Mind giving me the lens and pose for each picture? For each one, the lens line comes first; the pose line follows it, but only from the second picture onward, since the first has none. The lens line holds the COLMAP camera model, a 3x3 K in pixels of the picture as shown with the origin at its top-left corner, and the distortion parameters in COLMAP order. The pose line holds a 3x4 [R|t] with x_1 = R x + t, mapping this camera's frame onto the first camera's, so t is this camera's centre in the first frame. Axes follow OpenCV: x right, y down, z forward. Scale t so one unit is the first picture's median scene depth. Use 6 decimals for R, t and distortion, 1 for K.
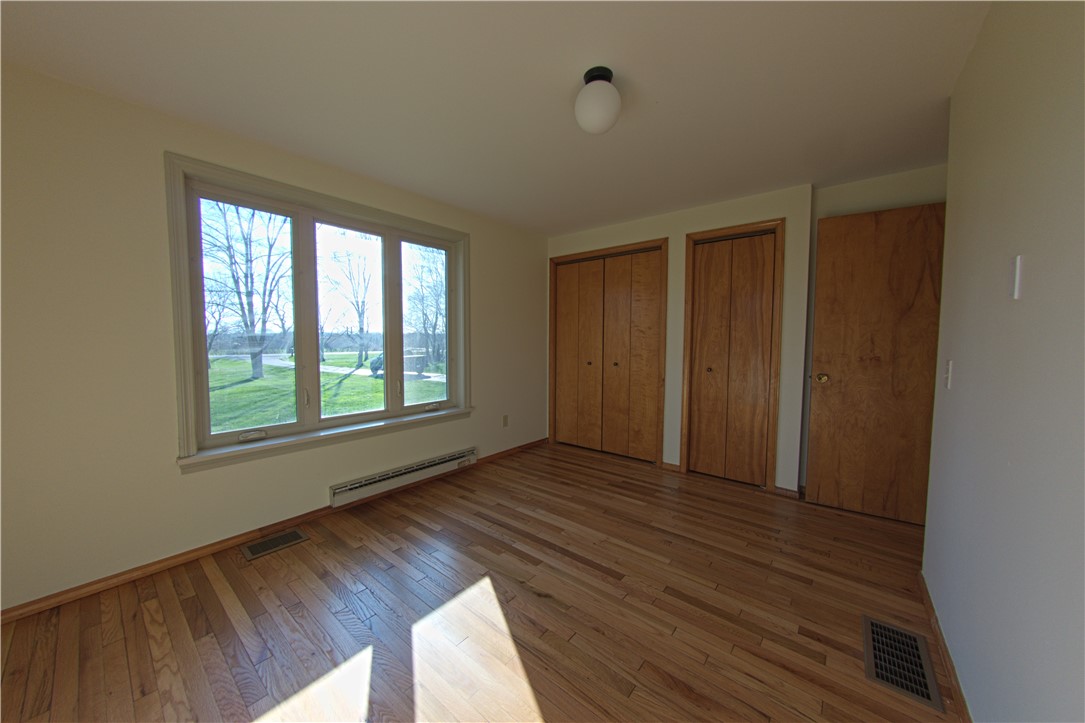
lens RADIAL K [[370.9, 0, 542.2], [0, 370.9, 360.5], [0, 0, 1]] dist [-0.010739, 0.000081]
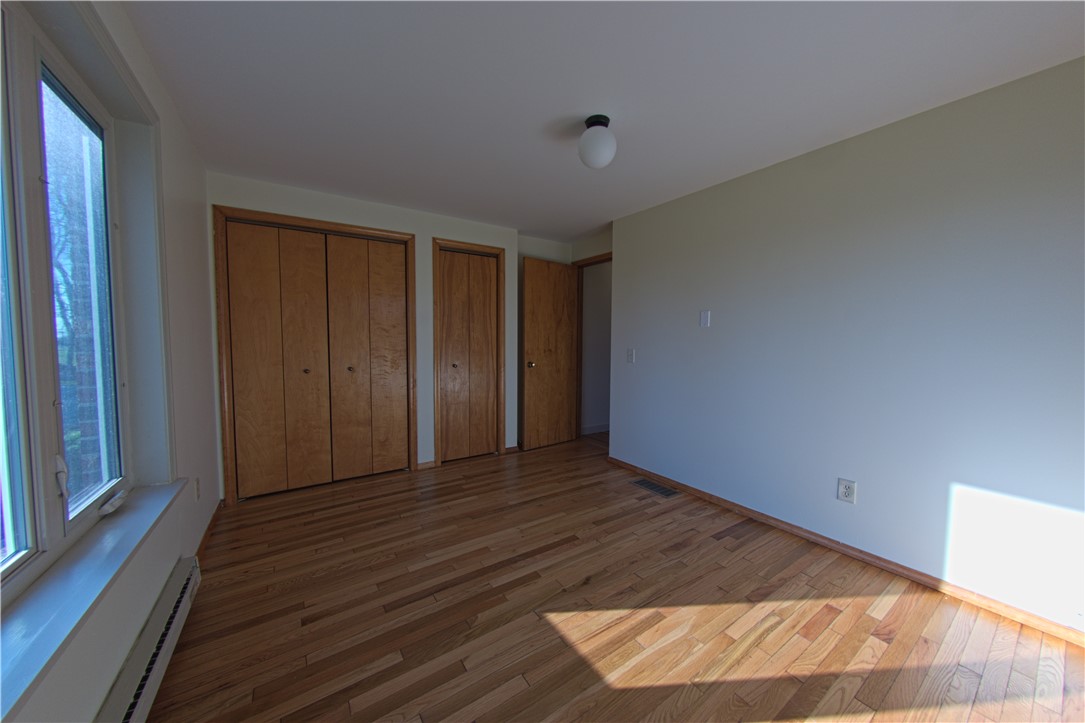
lens RADIAL K [[370.9, 0, 542.2], [0, 370.9, 360.5], [0, 0, 1]] dist [-0.010739, 0.000081]
pose [[0.292597, -0.059298, 0.954395, -0.603808], [0.051067, 0.997620, 0.046327, -0.033252], [-0.954871, 0.035183, 0.294929, 0.466755]]
